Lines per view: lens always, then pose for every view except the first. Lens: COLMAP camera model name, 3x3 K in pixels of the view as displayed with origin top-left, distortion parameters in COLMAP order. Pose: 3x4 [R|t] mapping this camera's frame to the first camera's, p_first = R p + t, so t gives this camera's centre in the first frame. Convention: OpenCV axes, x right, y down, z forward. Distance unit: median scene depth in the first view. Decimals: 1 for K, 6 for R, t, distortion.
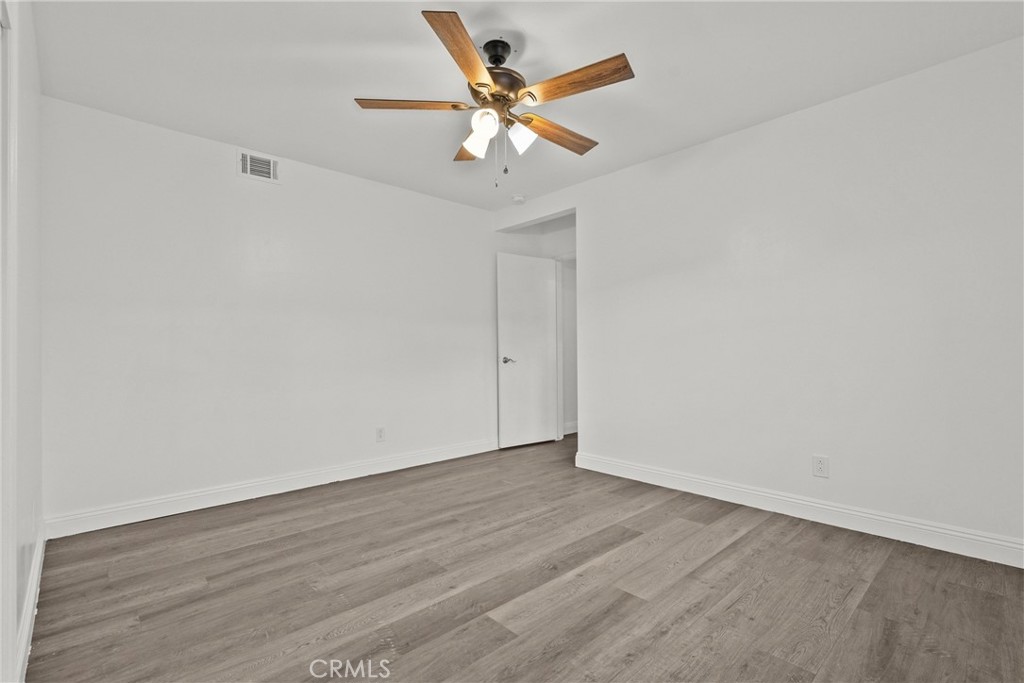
lens RADIAL K [[468.0, 0, 510.6], [0, 468.0, 343.6], [0, 0, 1]] dist [-0.006912, 0.003079]
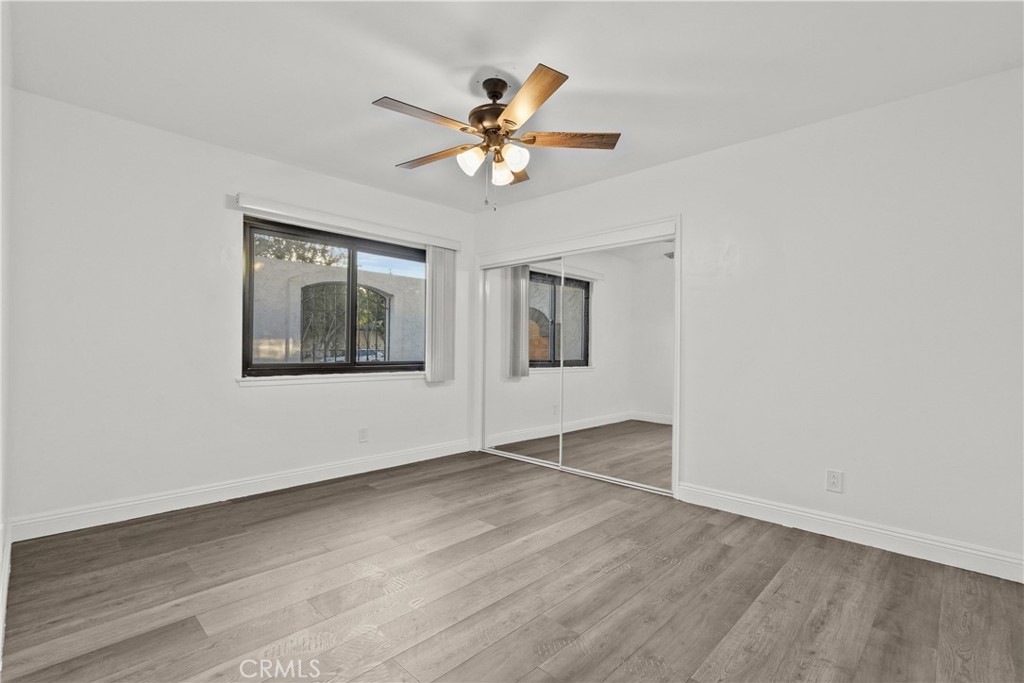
lens RADIAL K [[468.0, 0, 511.5], [0, 468.0, 346.3], [0, 0, 1]] dist [-0.006912, 0.003079]
pose [[-0.998194, -0.002137, -0.060032, -0.004524], [-0.001147, 0.999863, -0.016515, 0.001475], [0.060059, -0.016416, -0.998060, 2.099569]]
